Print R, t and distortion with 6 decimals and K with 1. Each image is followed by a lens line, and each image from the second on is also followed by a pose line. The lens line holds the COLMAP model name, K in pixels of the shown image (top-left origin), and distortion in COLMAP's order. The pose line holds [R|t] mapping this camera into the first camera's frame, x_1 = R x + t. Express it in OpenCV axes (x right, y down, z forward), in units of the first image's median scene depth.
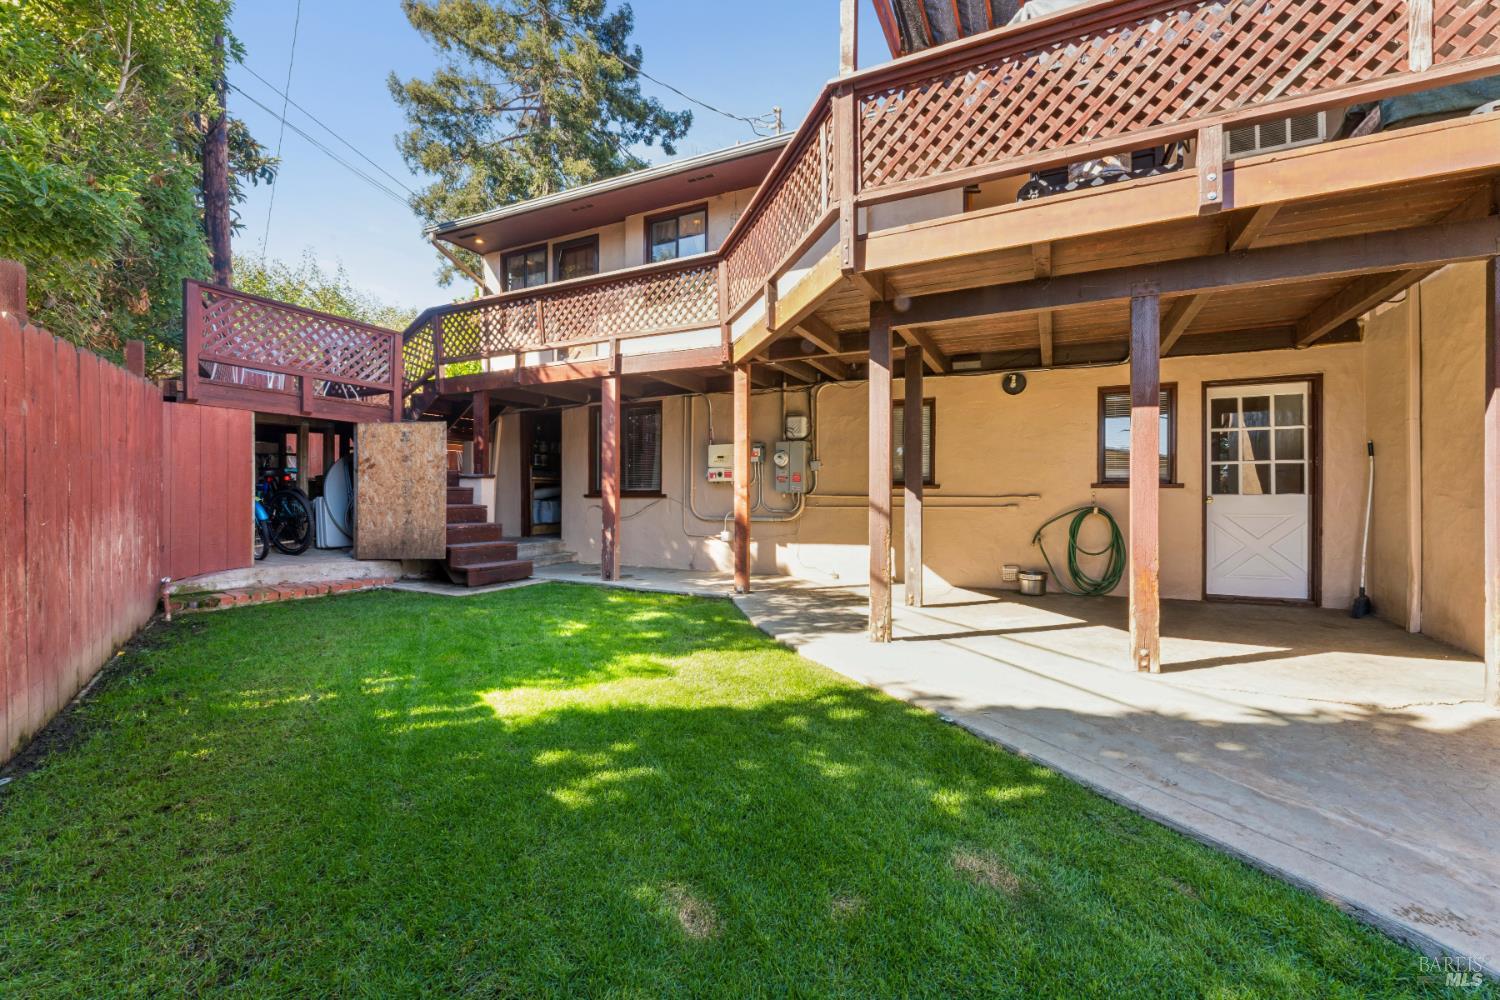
lens RADIAL K [[619.2, 0, 750.0], [0, 619.2, 500.0], [0, 0, 1]] dist [-0.000381, -0.000020]
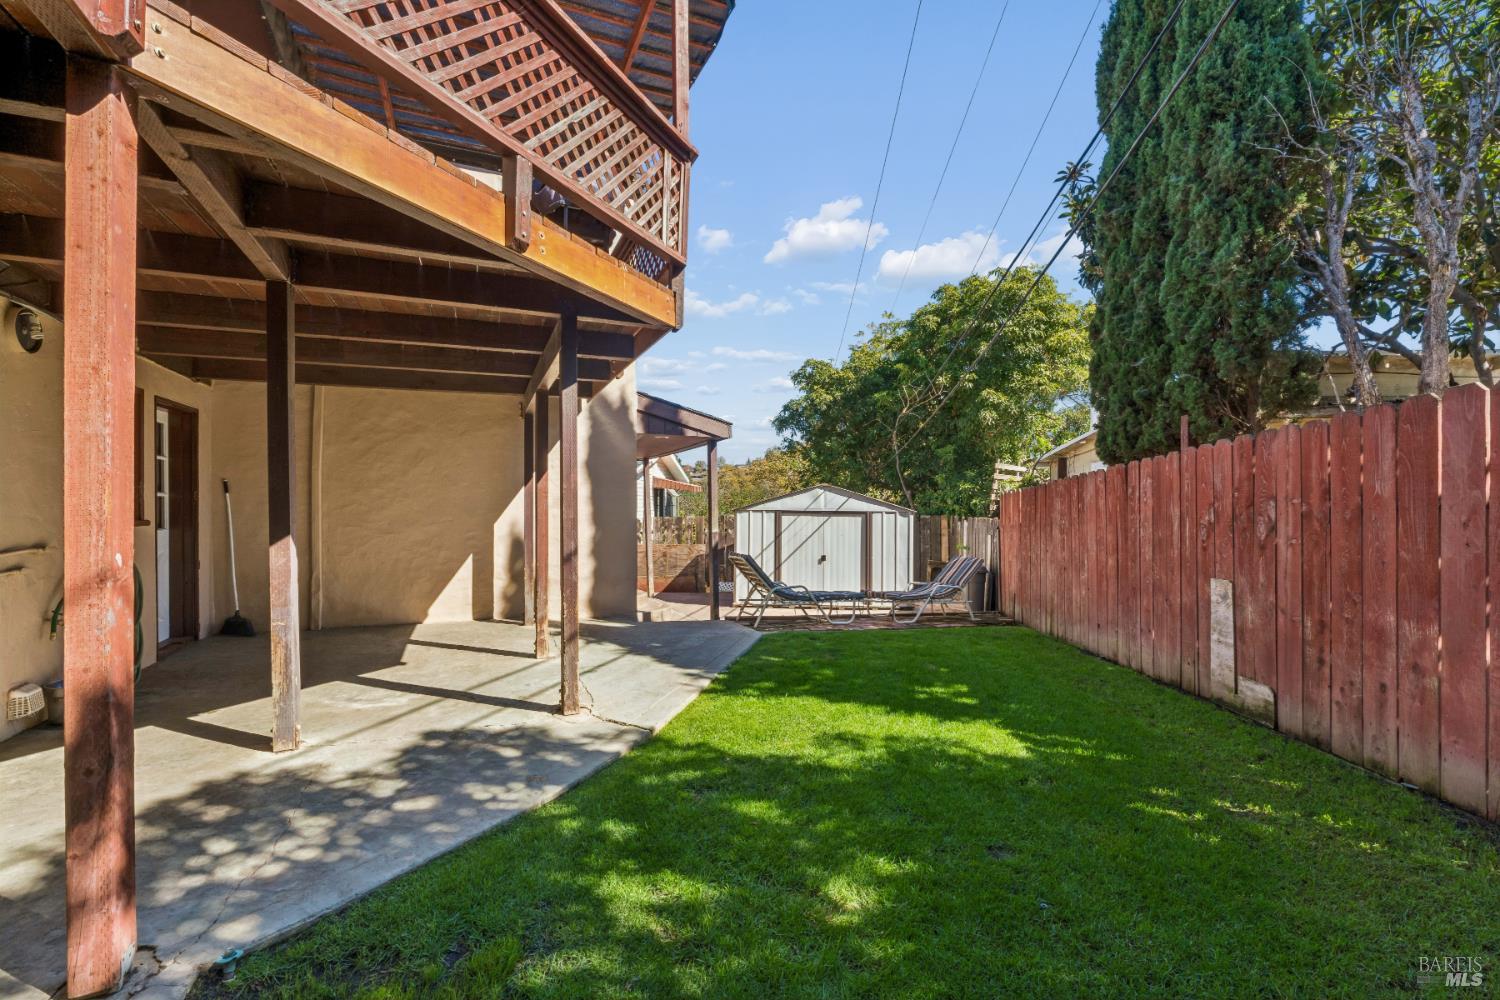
lens RADIAL K [[654.4, 0, 750.0], [0, 654.4, 500.0], [0, 0, 1]] dist [-0.002290, -0.000136]
pose [[-0.756802, 0.007299, 0.653604, -0.771886], [0.007798, 0.999967, -0.002138, -0.077554], [-0.653598, 0.003479, -0.756834, 2.046953]]
